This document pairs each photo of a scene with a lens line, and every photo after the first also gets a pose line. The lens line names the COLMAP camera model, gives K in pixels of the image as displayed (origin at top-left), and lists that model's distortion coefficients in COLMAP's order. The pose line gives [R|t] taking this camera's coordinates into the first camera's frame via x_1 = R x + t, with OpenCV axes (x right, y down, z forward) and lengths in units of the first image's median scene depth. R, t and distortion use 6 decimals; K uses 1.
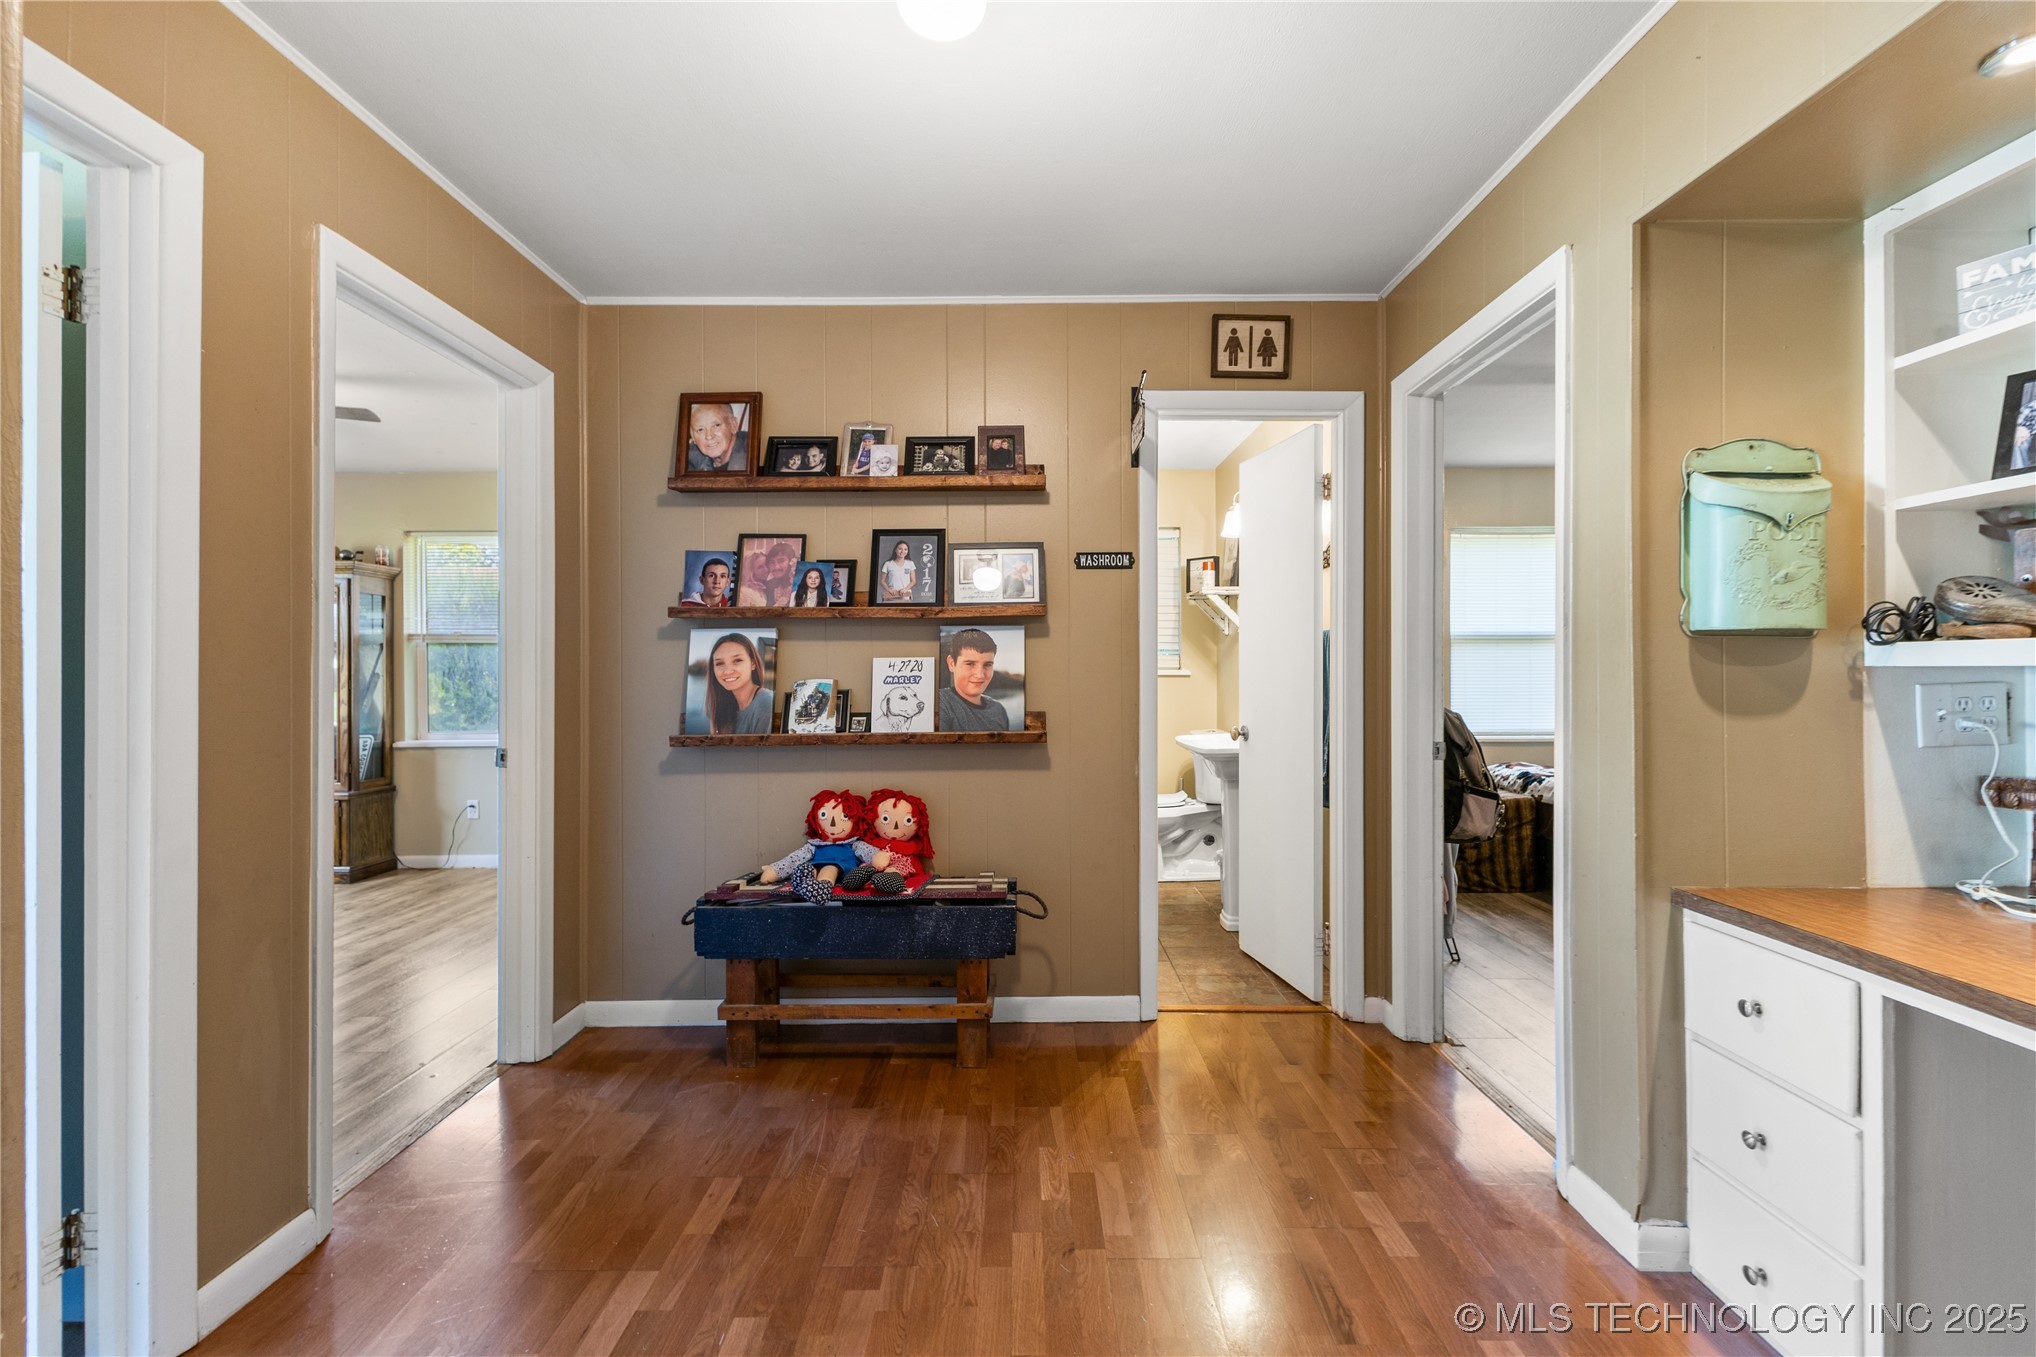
lens RADIAL K [[889.0, 0, 1021.5], [0, 889.0, 672.3], [0, 0, 1]] dist [0.021848, -0.000042]
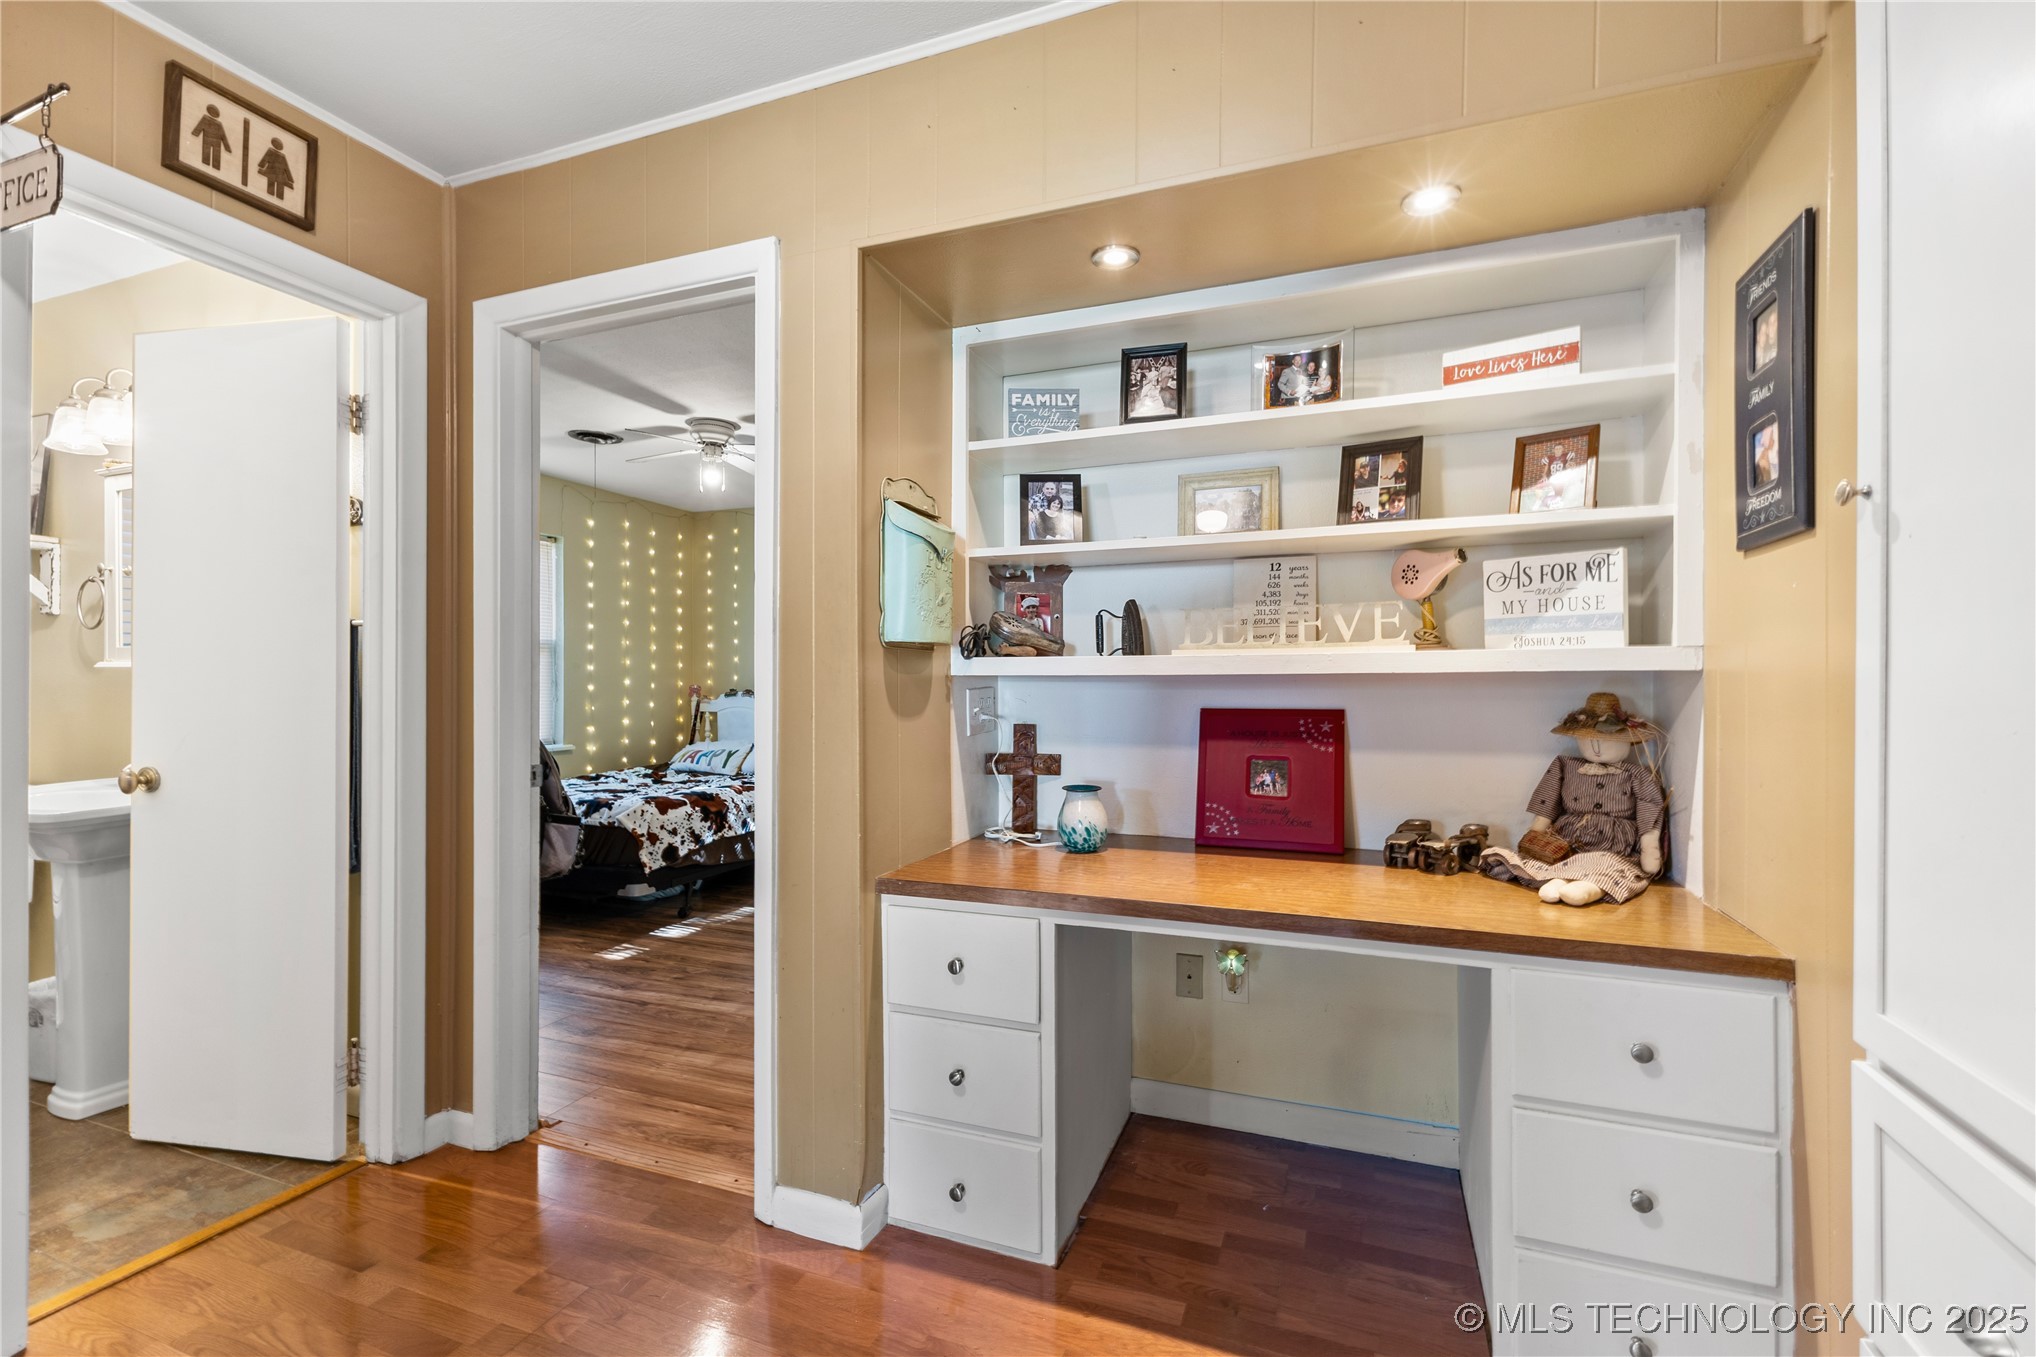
lens RADIAL K [[884.0, 0, 1021.0], [0, 884.0, 682.7], [0, 0, 1]] dist [0.021371, -0.008440]
pose [[0.359923, 0.002521, 0.932978, -0.128544], [-0.000053, 0.999996, -0.002681, 0.004710], [-0.932982, 0.000915, 0.359922, 0.277610]]
